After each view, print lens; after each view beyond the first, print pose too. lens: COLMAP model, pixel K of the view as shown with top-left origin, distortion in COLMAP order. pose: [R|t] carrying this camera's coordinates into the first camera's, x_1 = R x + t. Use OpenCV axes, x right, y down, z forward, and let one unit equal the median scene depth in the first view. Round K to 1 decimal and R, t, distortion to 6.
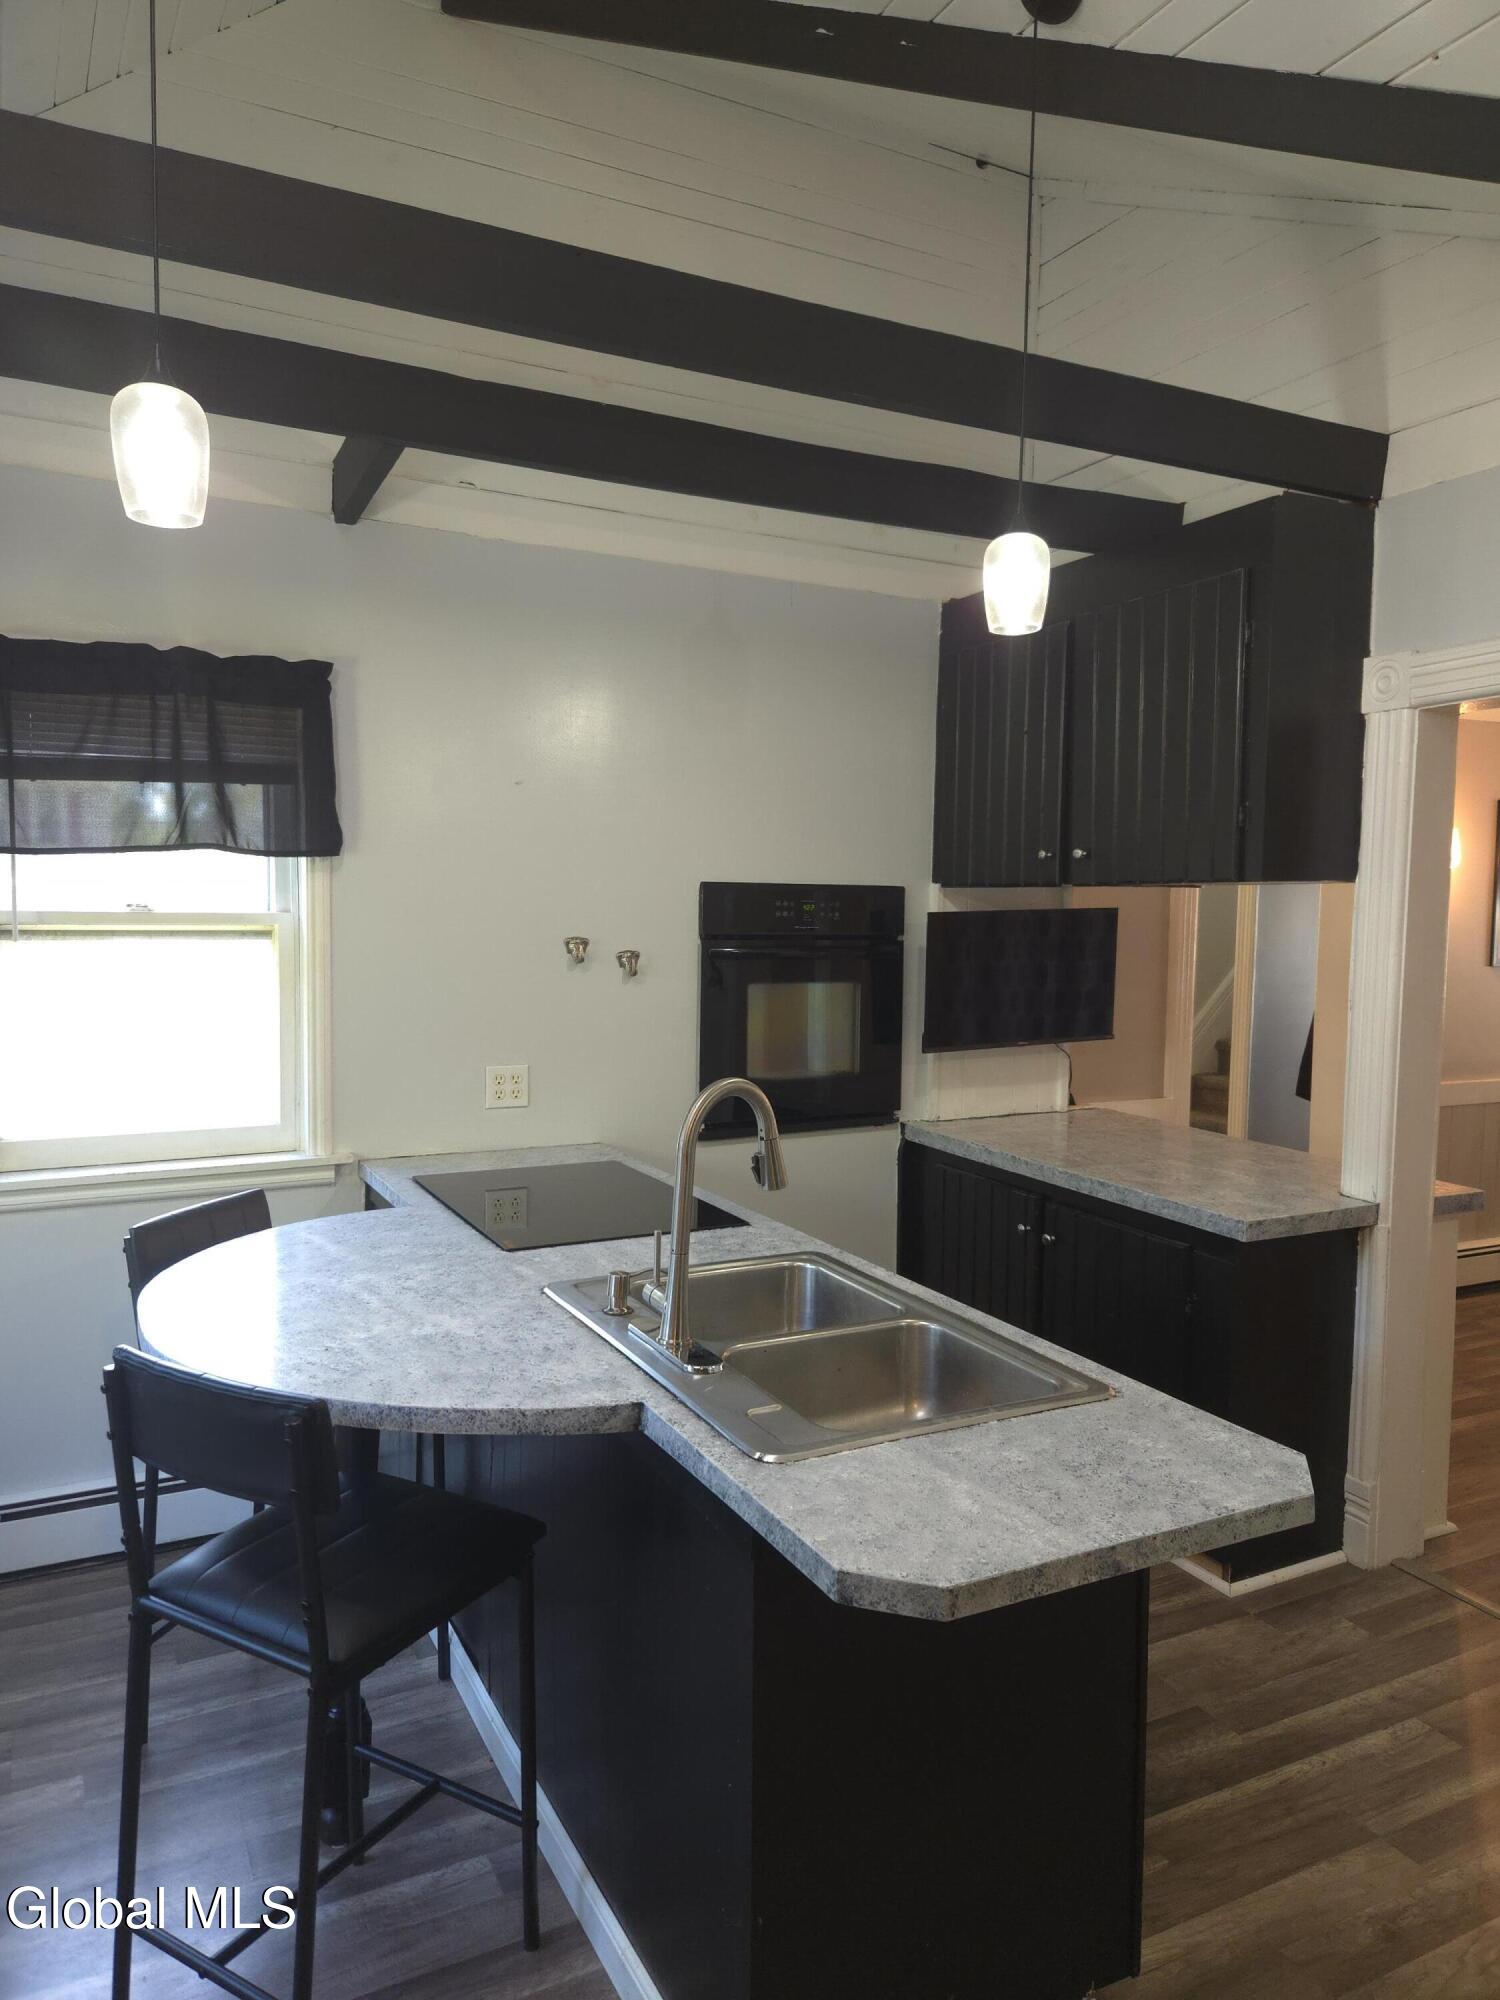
lens RADIAL K [[1349.0, 0, 747.3], [0, 1349.0, 998.9], [0, 0, 1]] dist [0.062776, -0.027620]
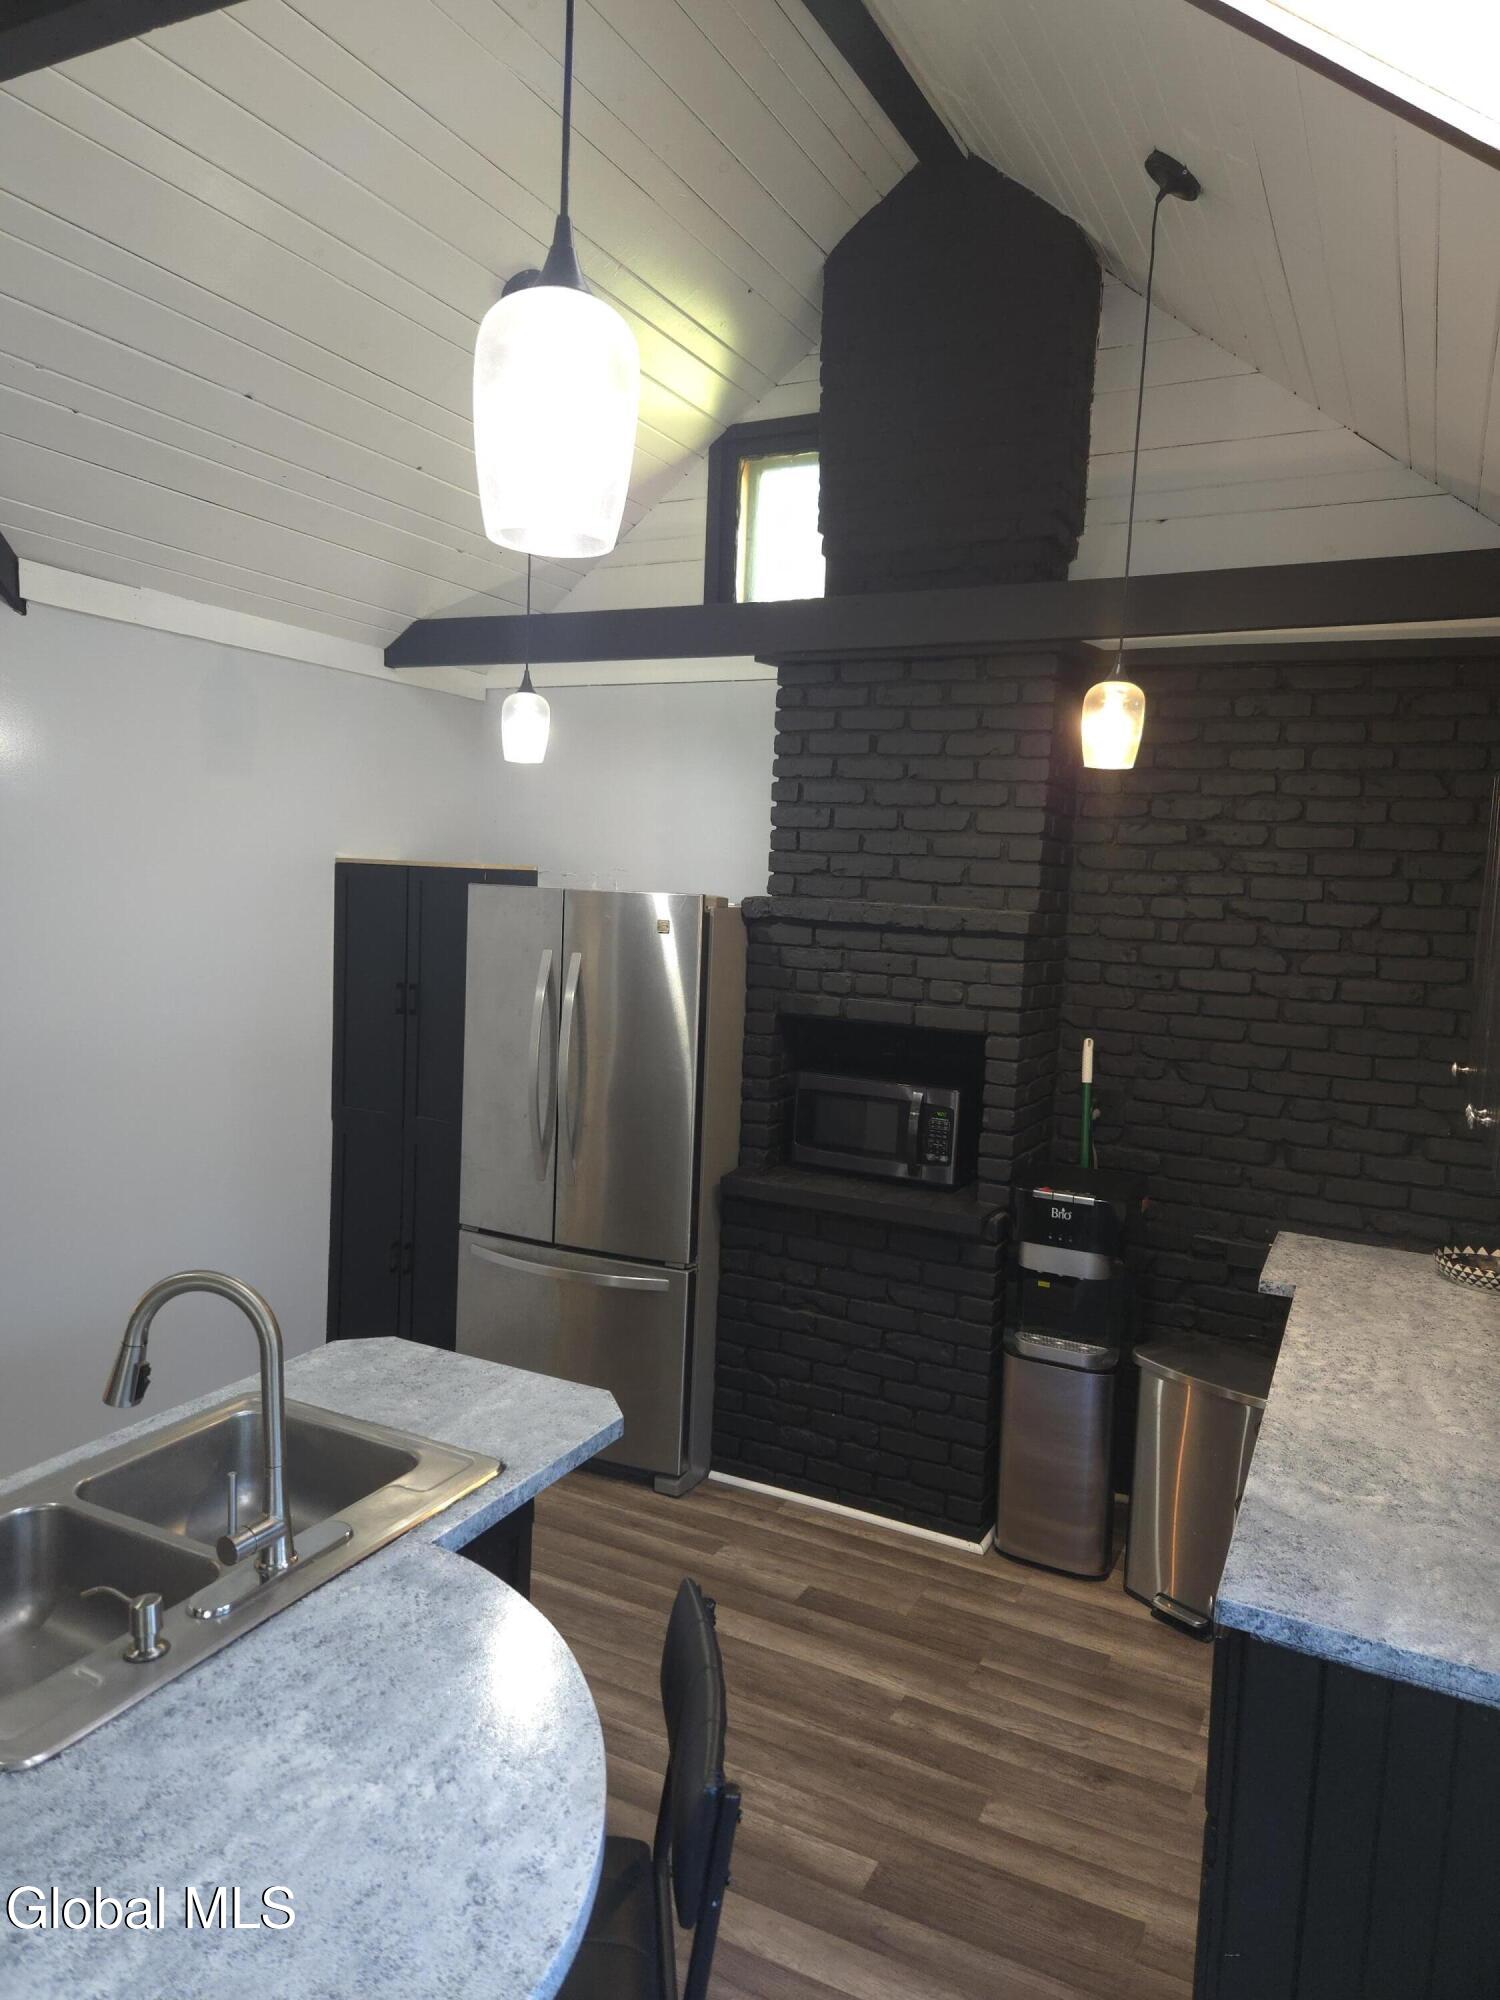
lens RADIAL K [[1349.0, 0, 748.4], [0, 1349.0, 1001.4], [0, 0, 1]] dist [0.062776, -0.027620]
pose [[-0.587096, -0.113234, 0.801559, -0.921422], [0.011611, 0.988889, 0.148202, -0.238965], [-0.809434, 0.096316, -0.579258, 1.254742]]
